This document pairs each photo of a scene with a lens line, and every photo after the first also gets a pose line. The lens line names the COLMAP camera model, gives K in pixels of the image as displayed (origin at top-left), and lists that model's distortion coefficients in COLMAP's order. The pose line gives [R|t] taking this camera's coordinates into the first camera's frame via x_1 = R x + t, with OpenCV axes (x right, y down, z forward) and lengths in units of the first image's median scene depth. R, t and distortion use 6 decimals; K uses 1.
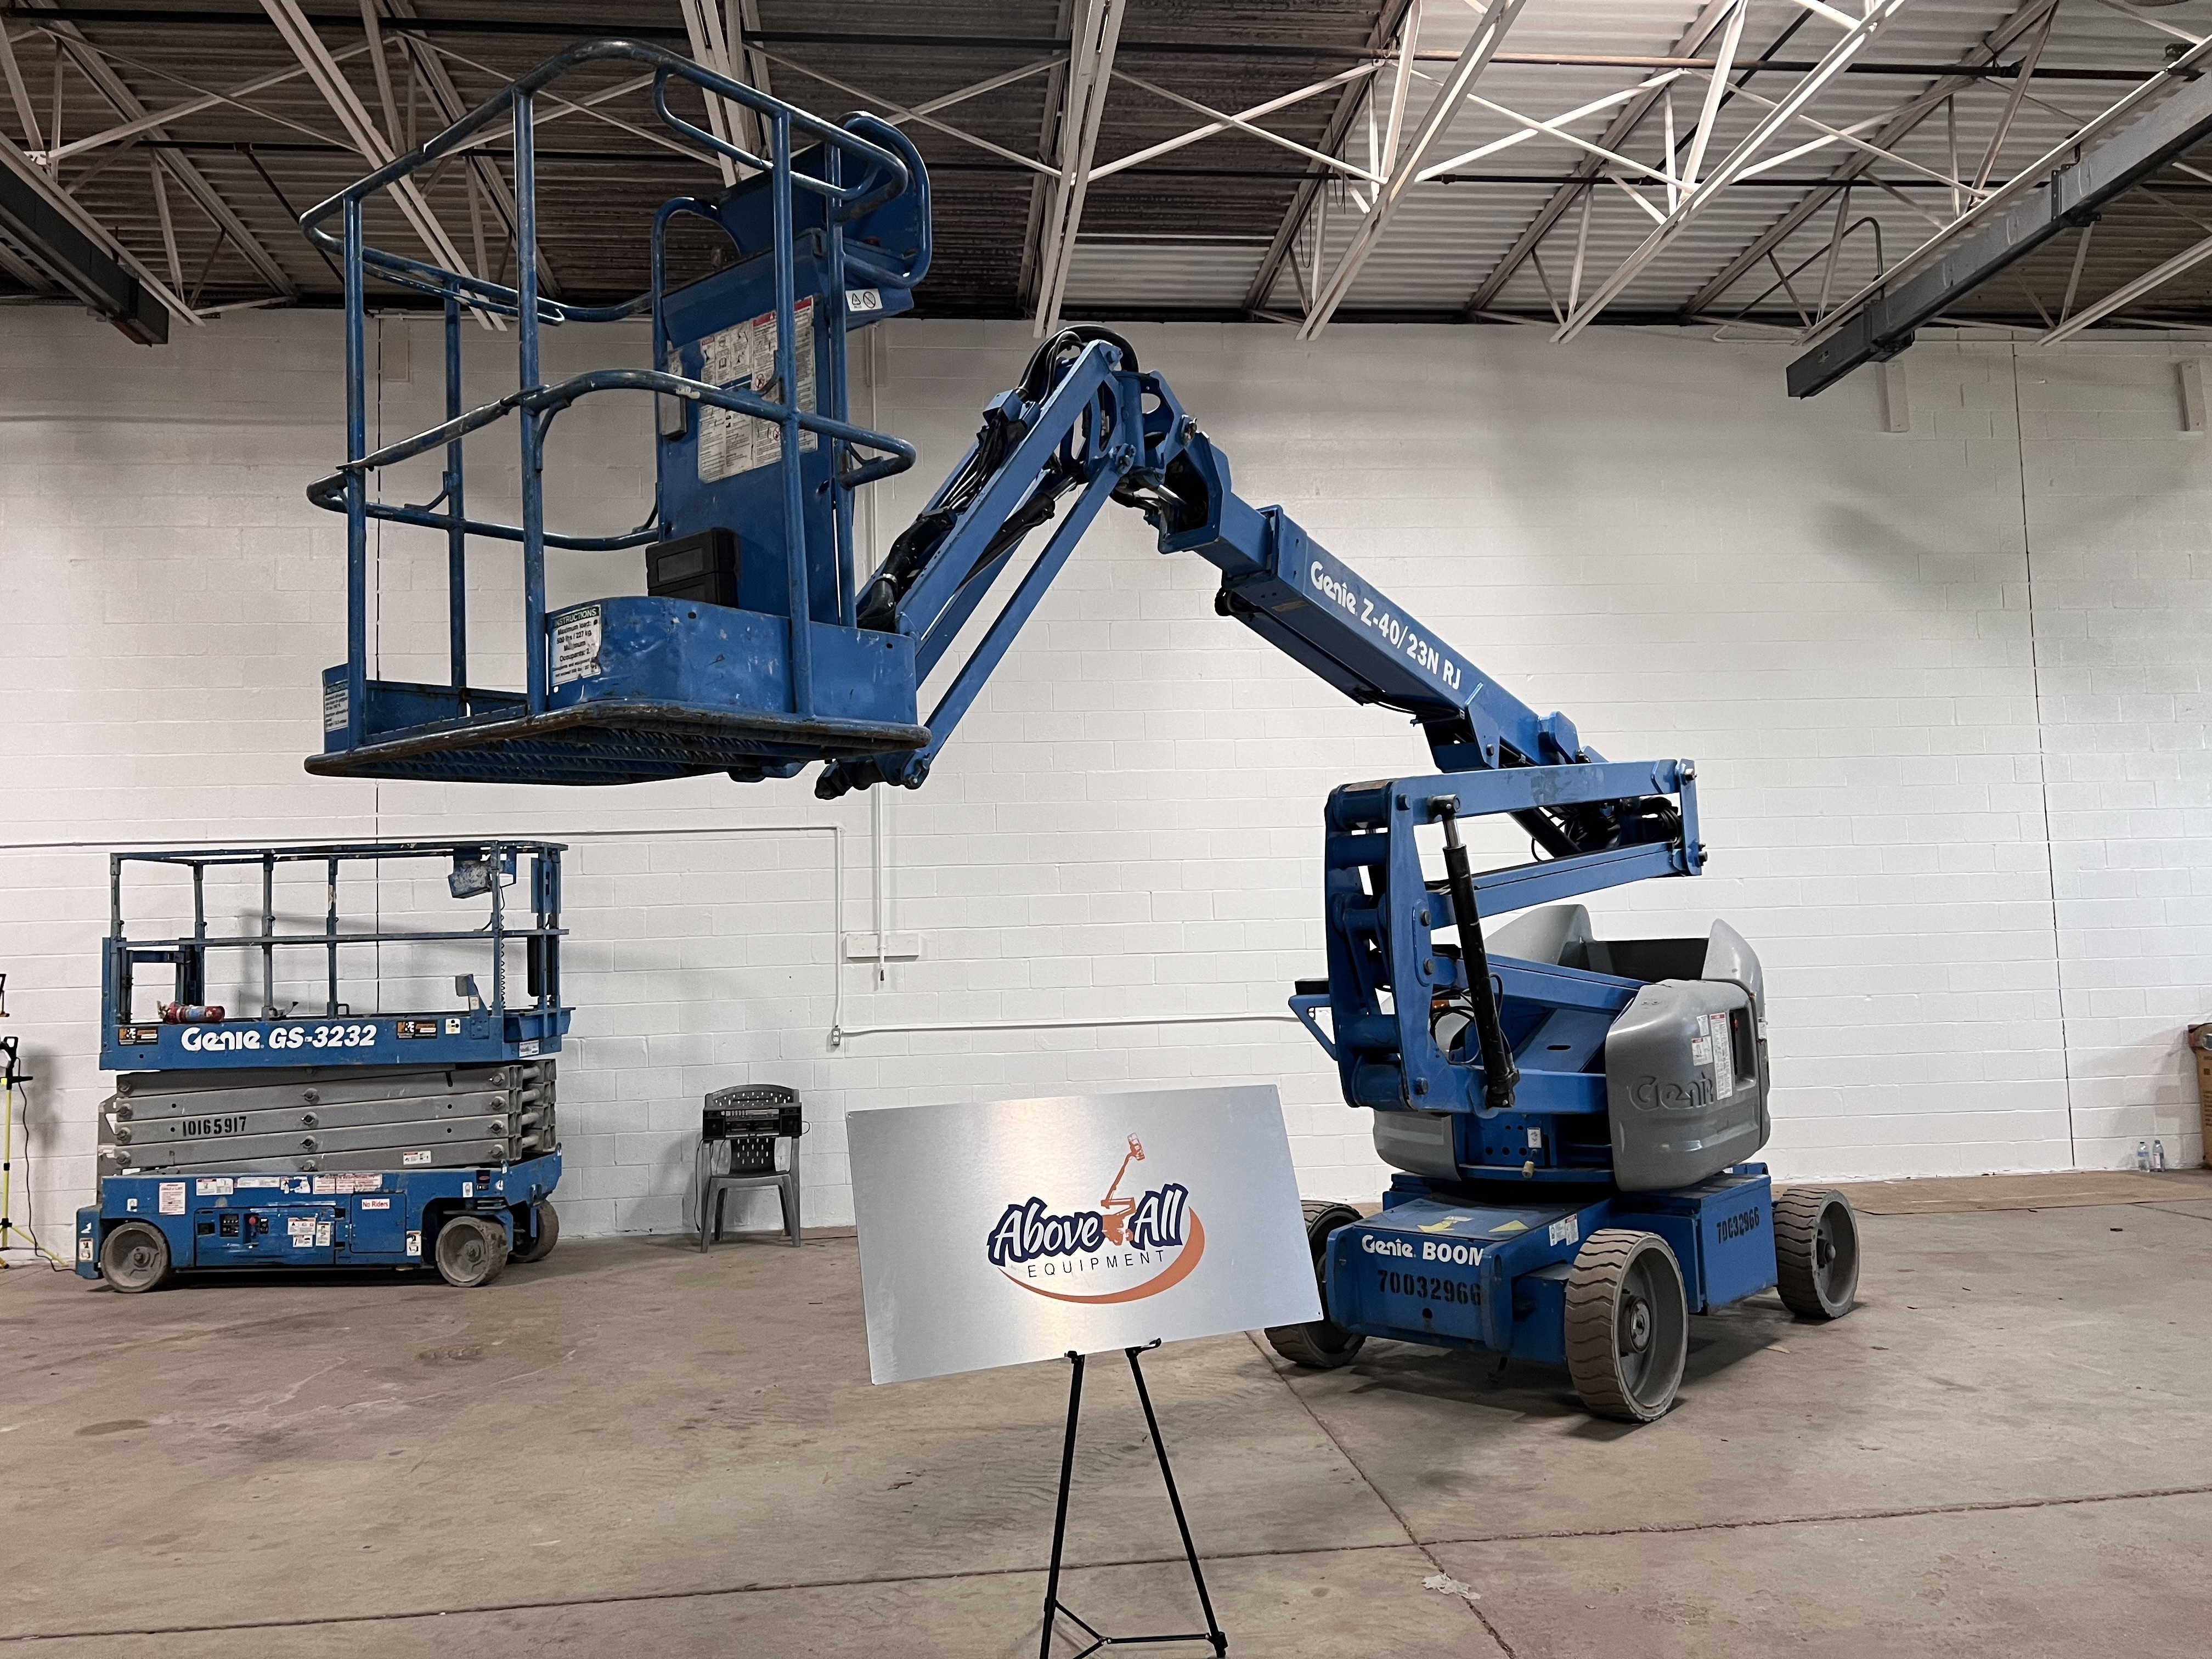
lens RADIAL K [[1612.0, 0, 1106.0], [0, 1612.0, 829.5], [0, 0, 1]] dist [0.010475, -0.016694]
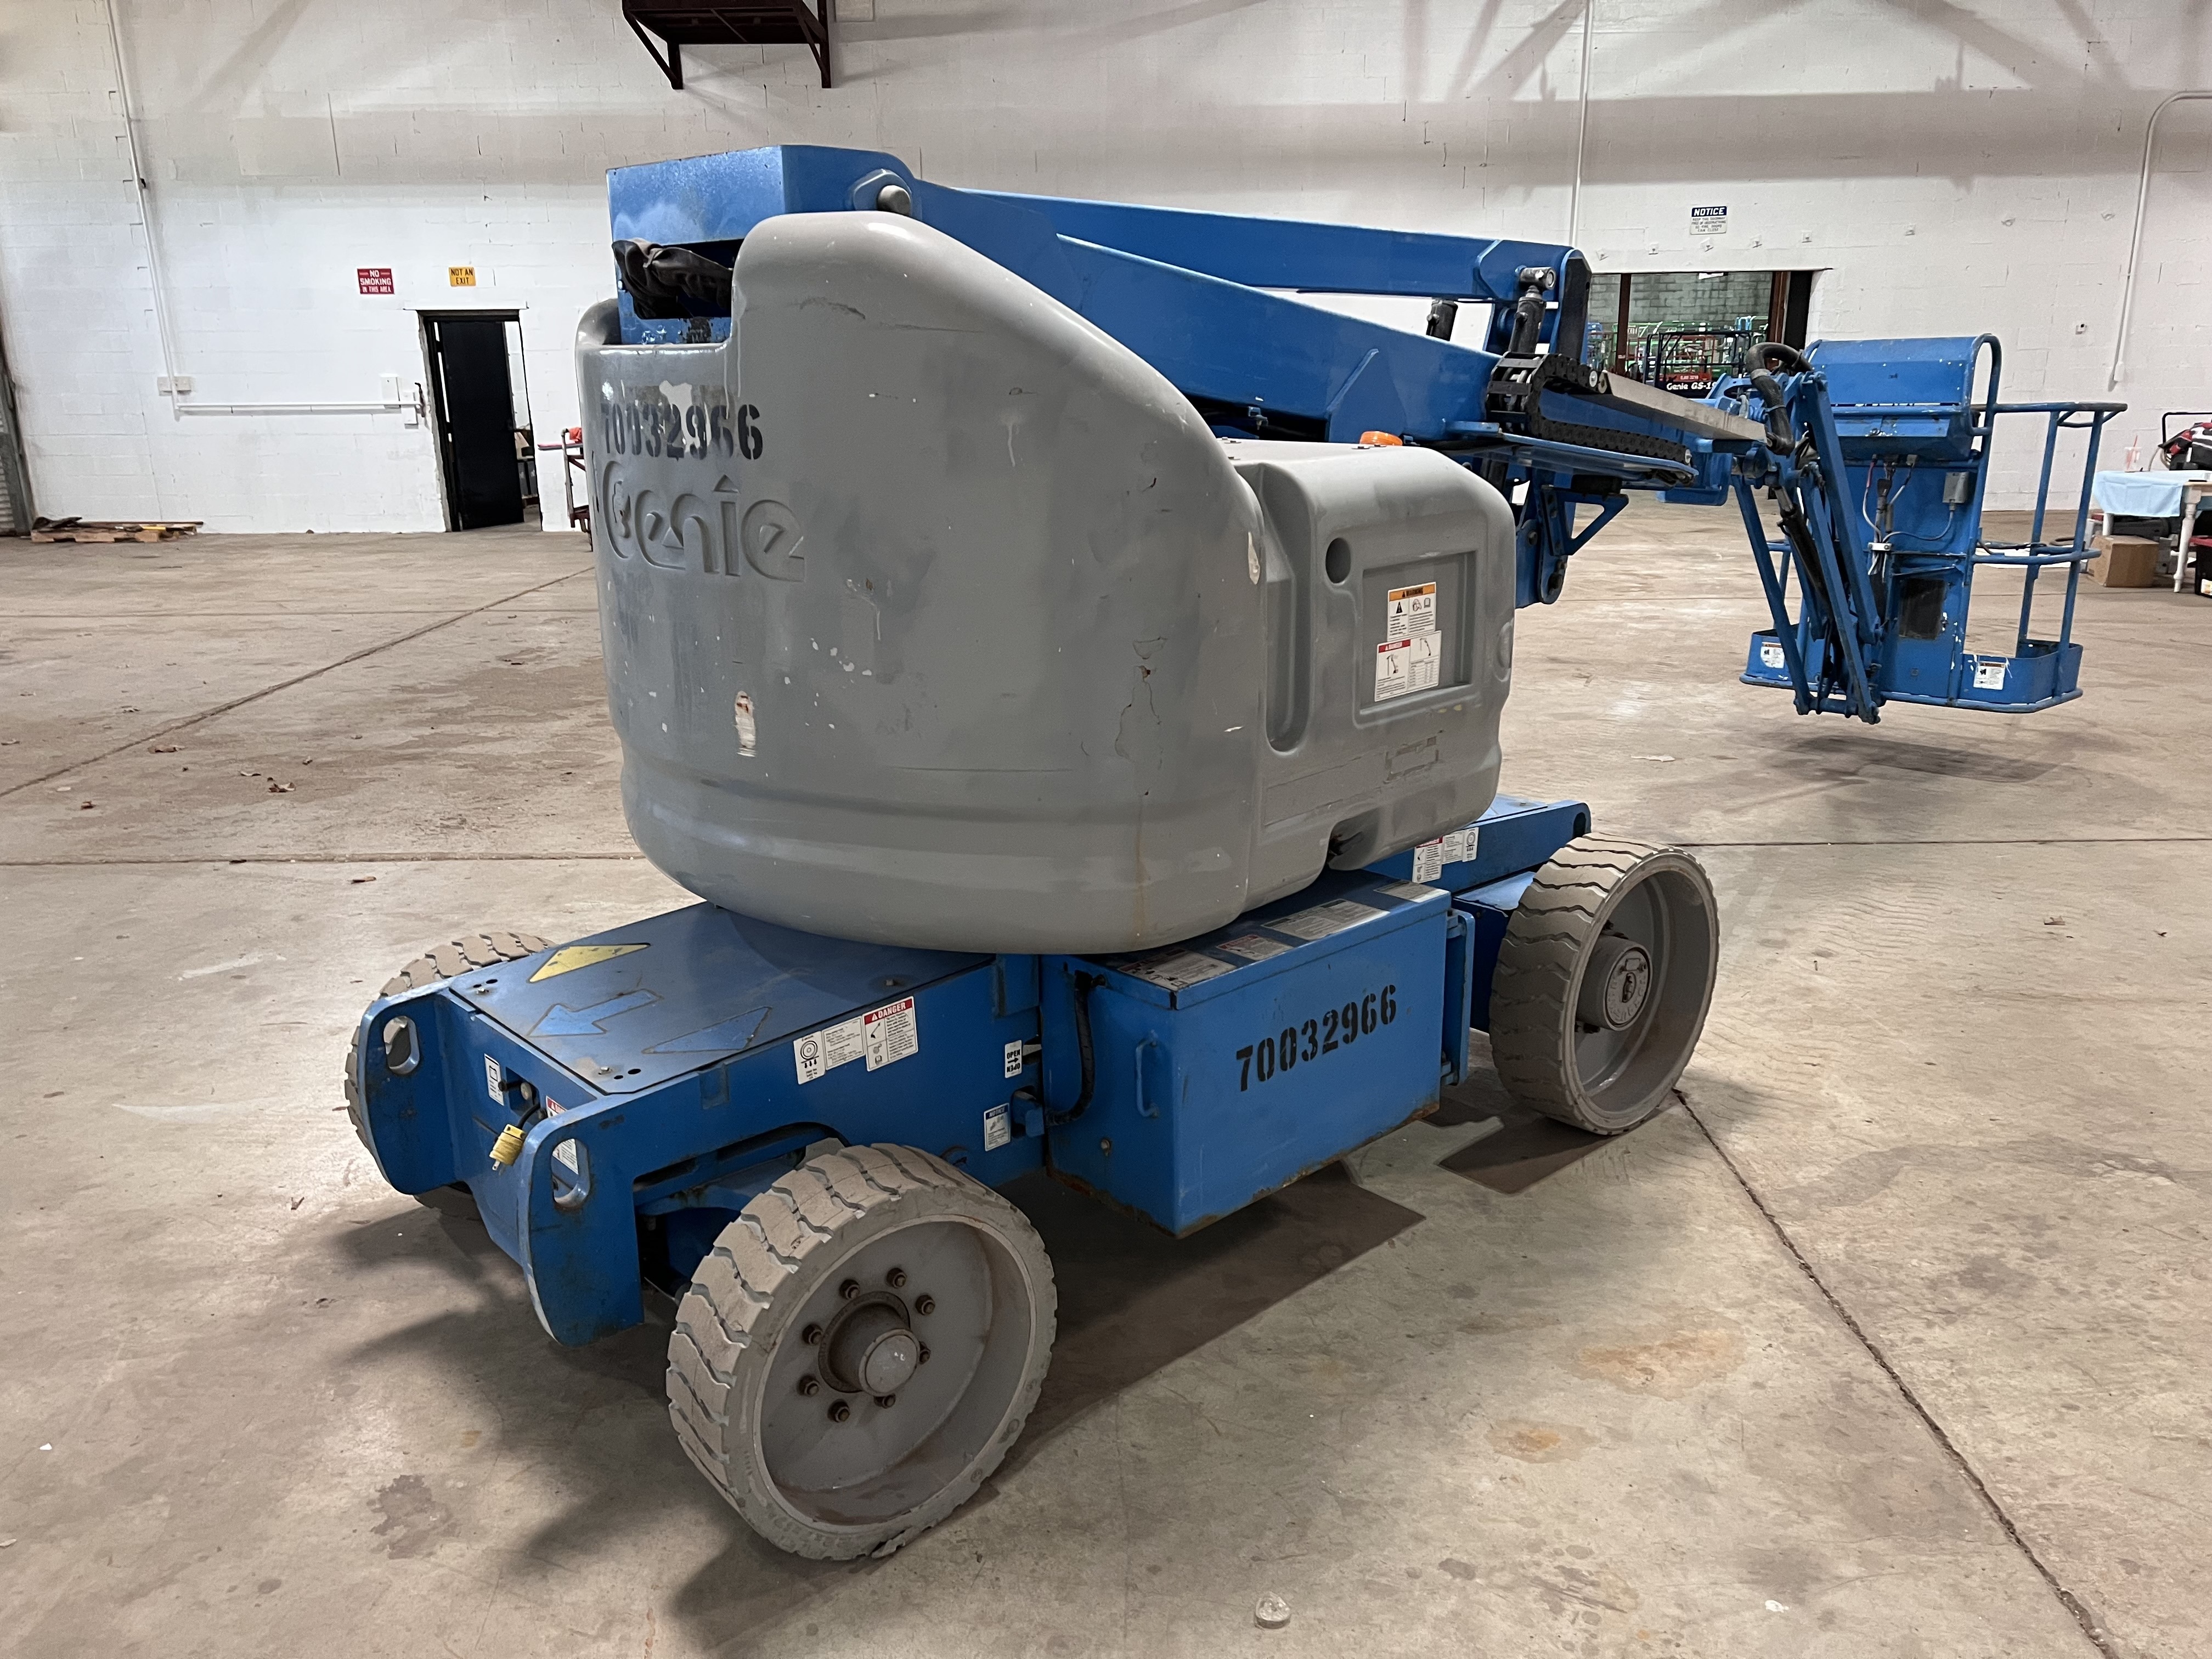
lens RADIAL K [[1612.0, 0, 1106.0], [0, 1612.0, 829.5], [0, 0, 1]] dist [0.010475, -0.016694]
pose [[-0.992623, 0.010020, 0.120830, 0.254045], [0.034983, 0.977864, 0.206296, 0.124589], [-0.116089, 0.209001, -0.971001, 1.664144]]
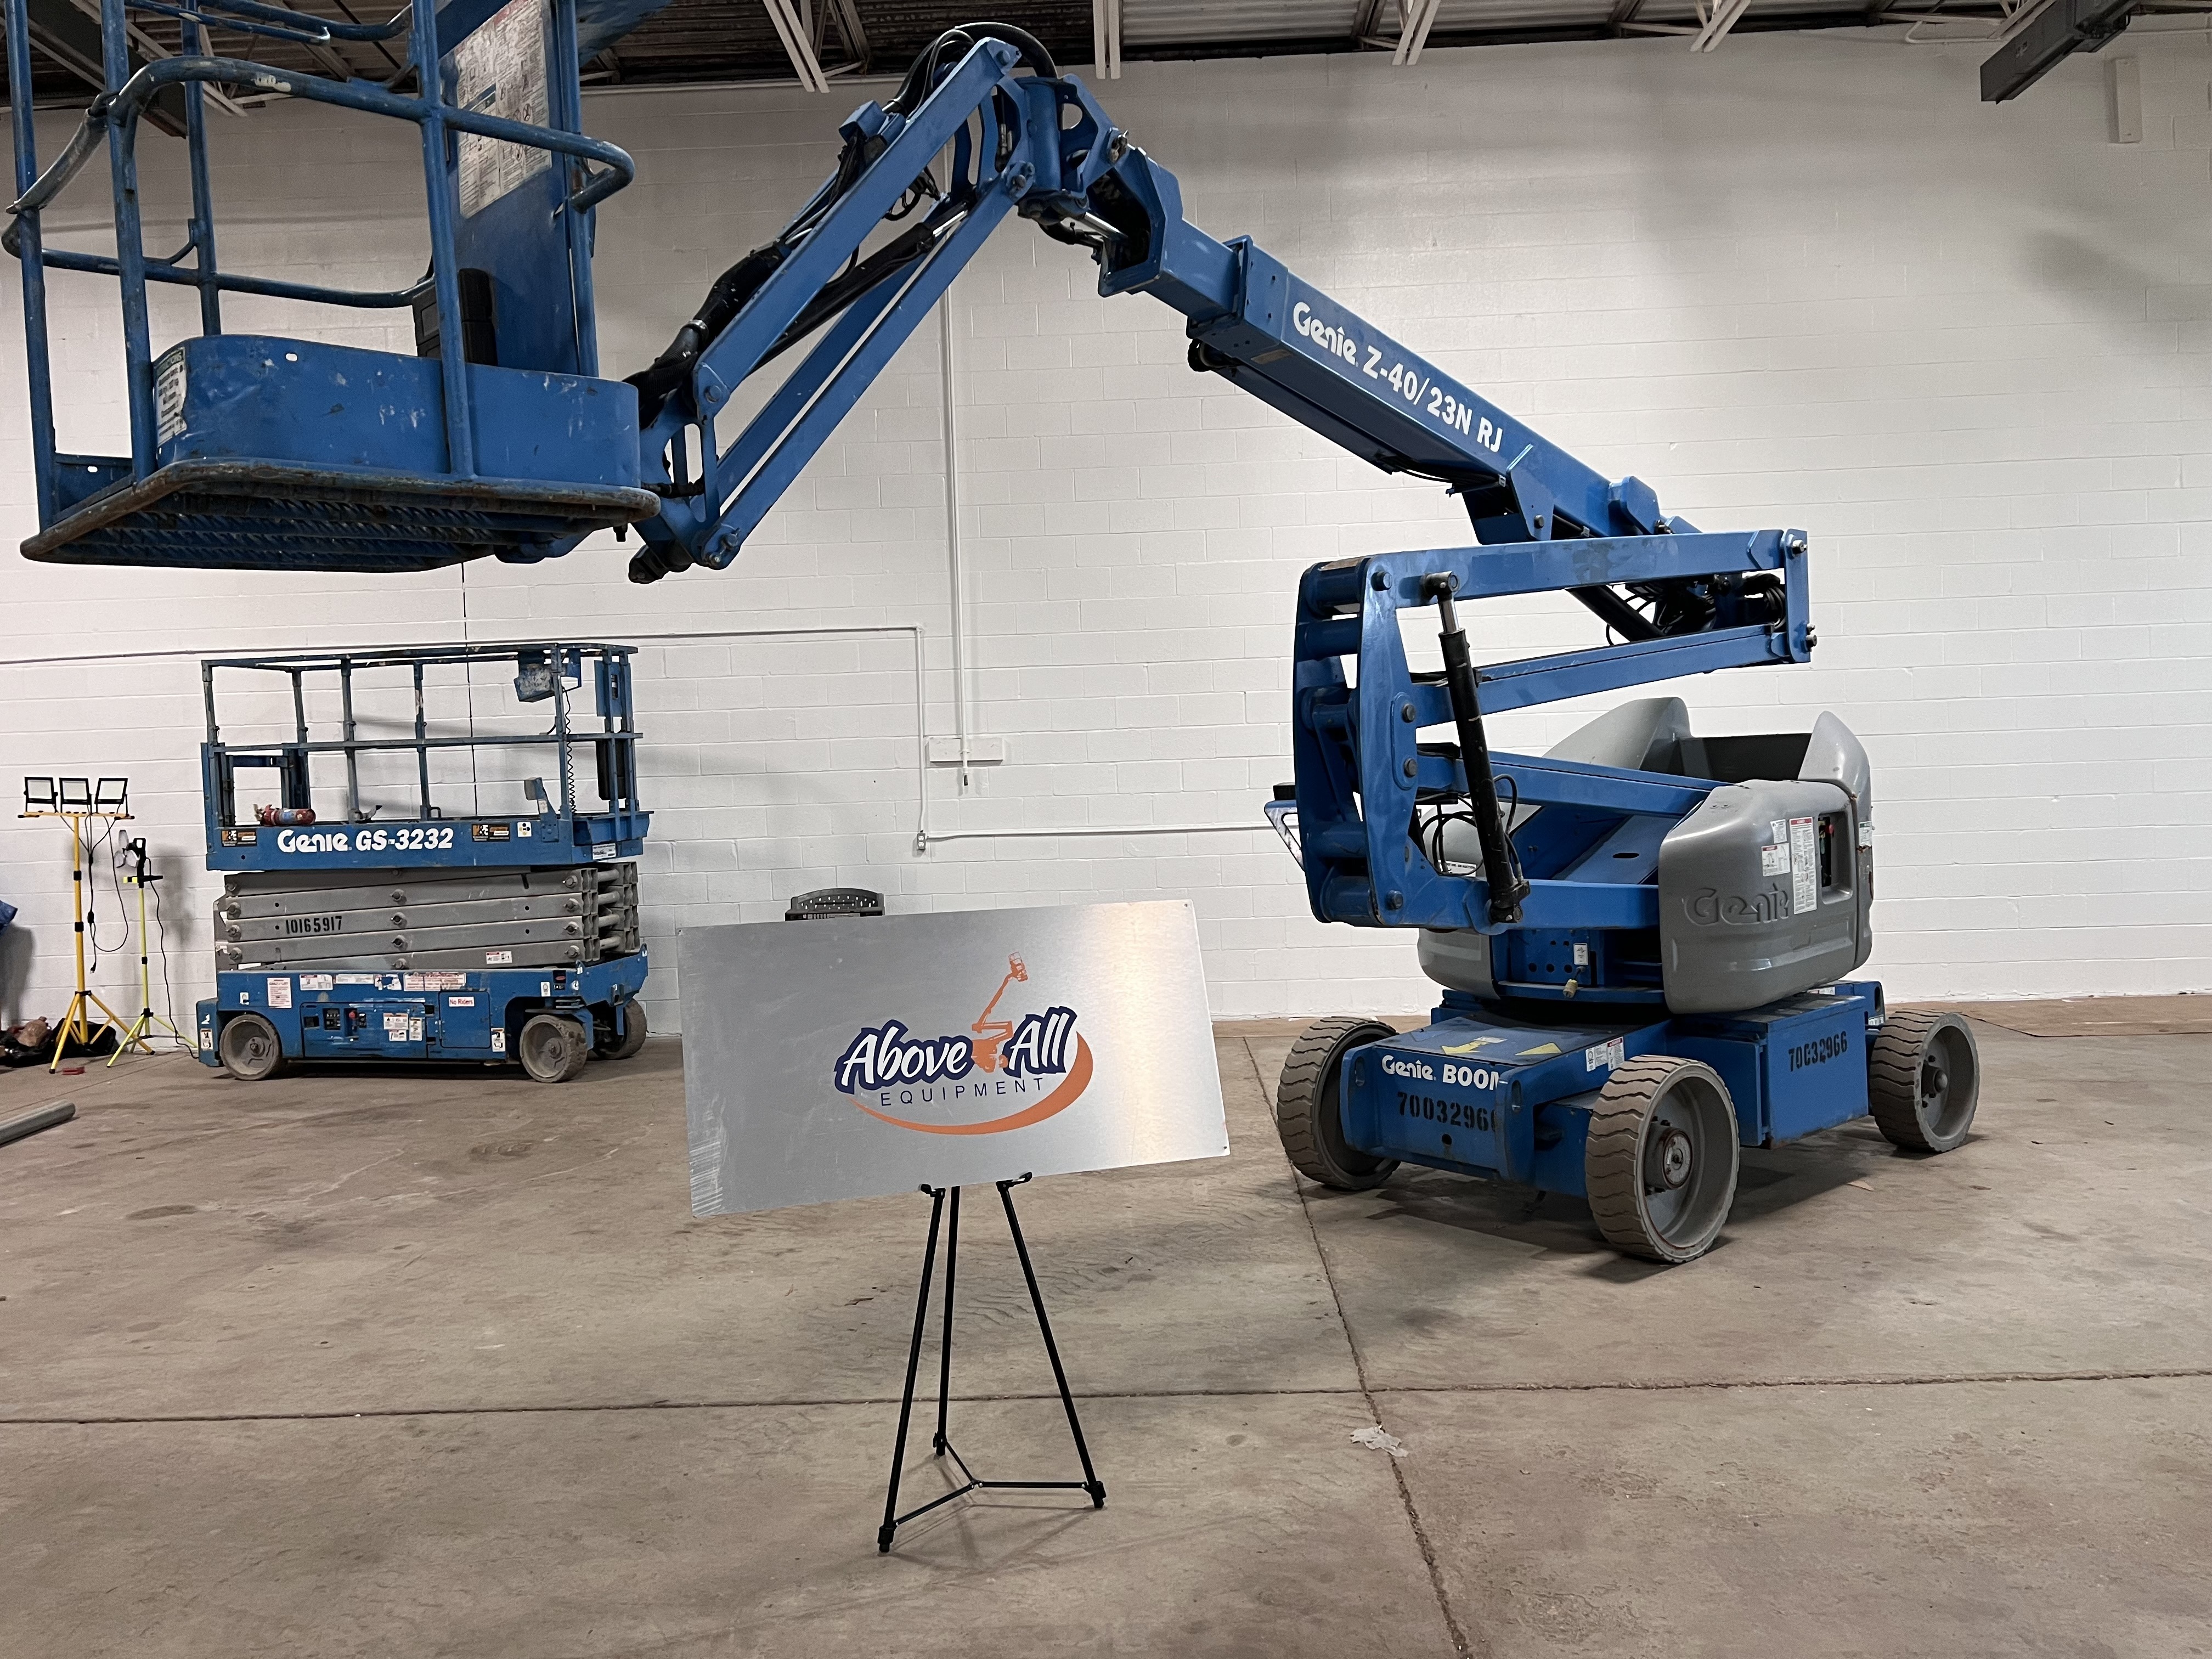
lens RADIAL K [[1612.0, 0, 1106.0], [0, 1612.0, 829.5], [0, 0, 1]] dist [0.010475, -0.016694]
pose [[0.991569, 0.001400, -0.129574, 0.124112], [0.014462, 0.992499, 0.121397, 0.007732], [0.128772, -0.122248, 0.984110, 0.084321]]
